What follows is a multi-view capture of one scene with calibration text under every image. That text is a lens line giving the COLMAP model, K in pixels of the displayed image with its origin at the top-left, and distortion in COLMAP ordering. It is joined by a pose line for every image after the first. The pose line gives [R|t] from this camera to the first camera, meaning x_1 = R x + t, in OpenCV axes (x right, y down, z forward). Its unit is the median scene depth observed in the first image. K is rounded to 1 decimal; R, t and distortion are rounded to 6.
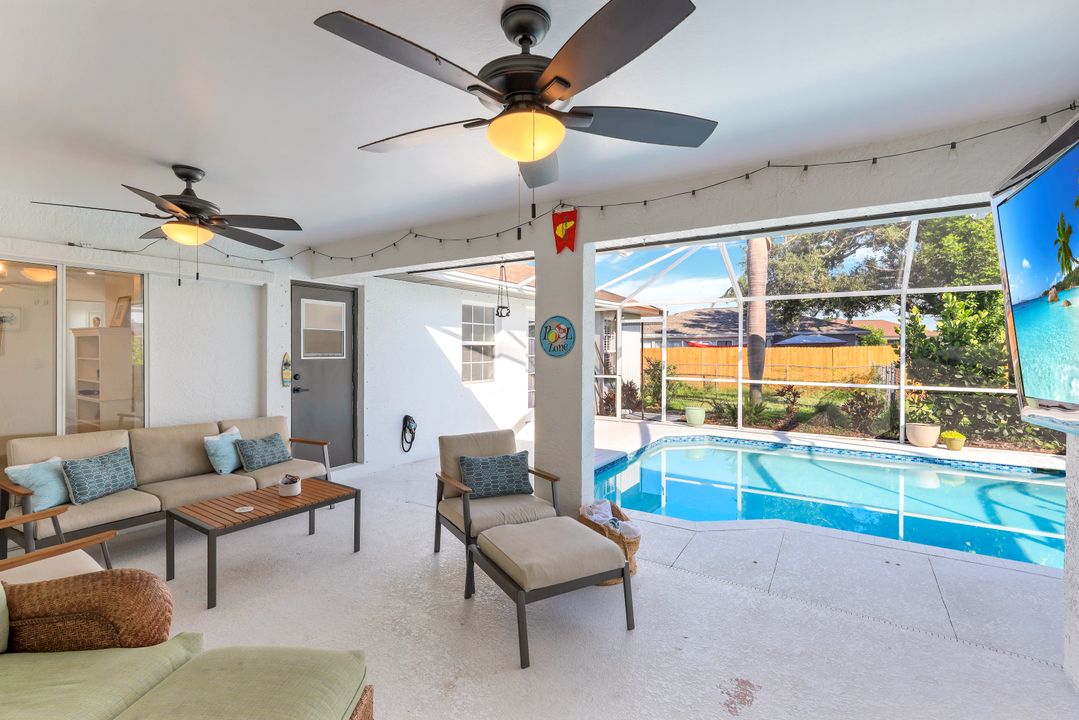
lens RADIAL K [[478.8, 0, 536.5], [0, 478.8, 356.7], [0, 0, 1]] dist [0.000478, 0.000326]
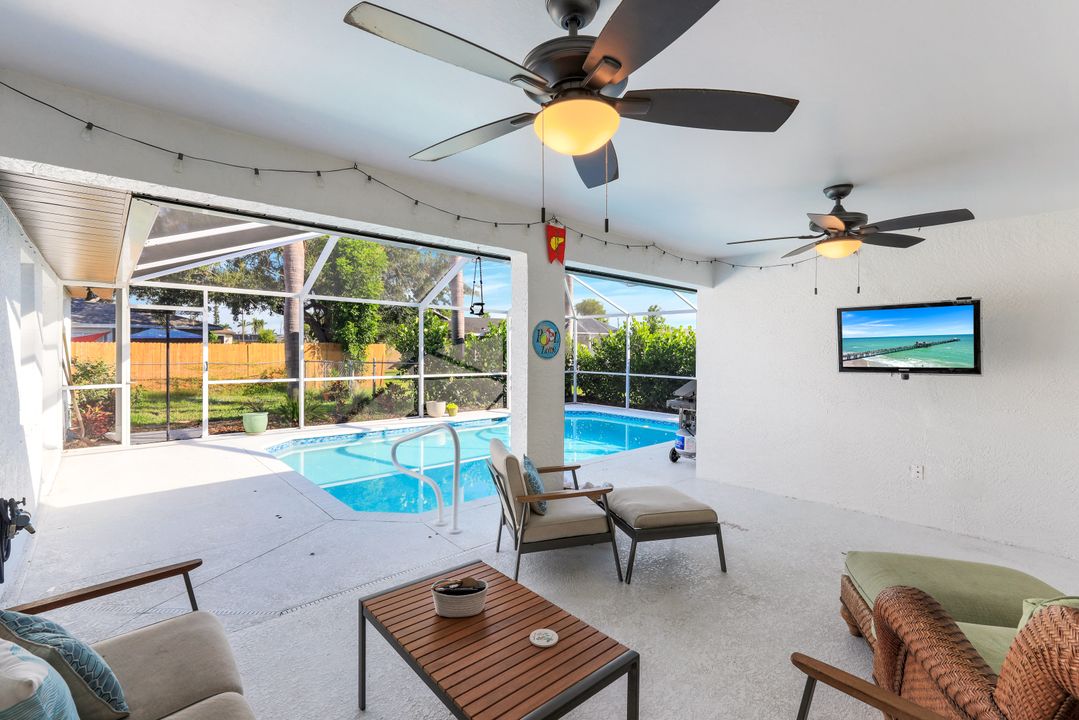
lens RADIAL K [[478.8, 0, 531.8], [0, 478.8, 354.8], [0, 0, 1]] dist [0.000478, 0.000326]
pose [[0.268721, -0.013168, 0.963128, -0.576809], [0.007309, 0.999906, 0.011631, -0.011865], [-0.963190, 0.003914, 0.268792, 0.427668]]
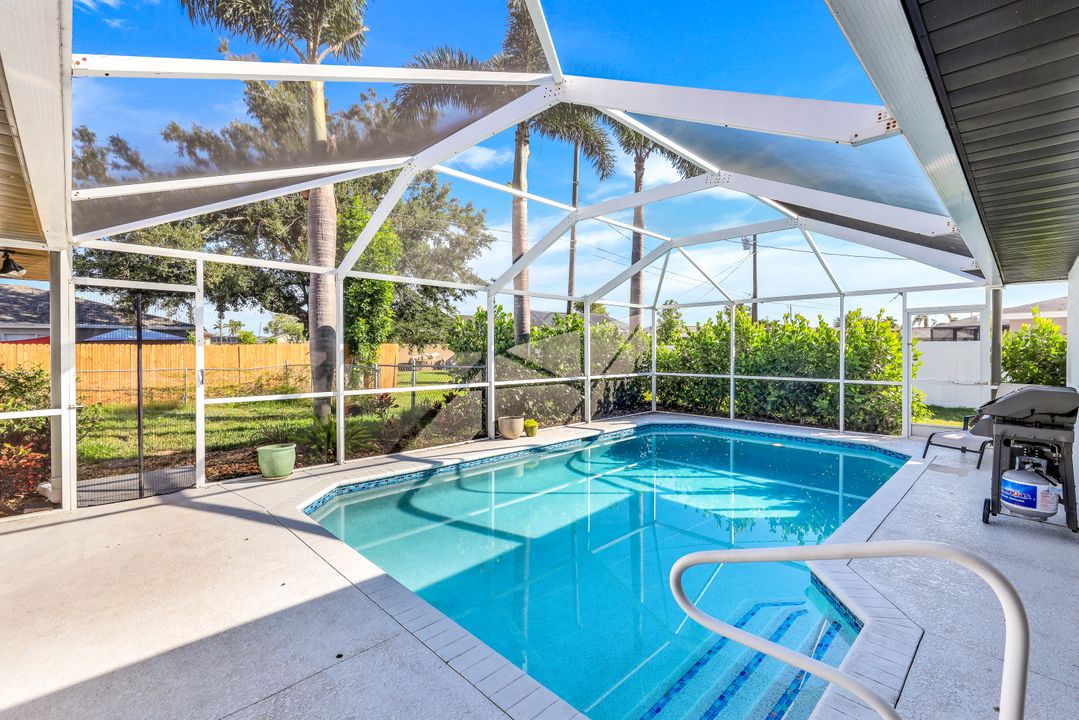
lens RADIAL K [[478.8, 0, 538.2], [0, 478.8, 350.7], [0, 0, 1]] dist [0.000478, 0.000326]
pose [[0.225503, -0.009202, 0.974199, -0.250625], [0.018890, 0.999809, 0.005071, -0.011692], [-0.974059, 0.017259, 0.225634, 0.858555]]
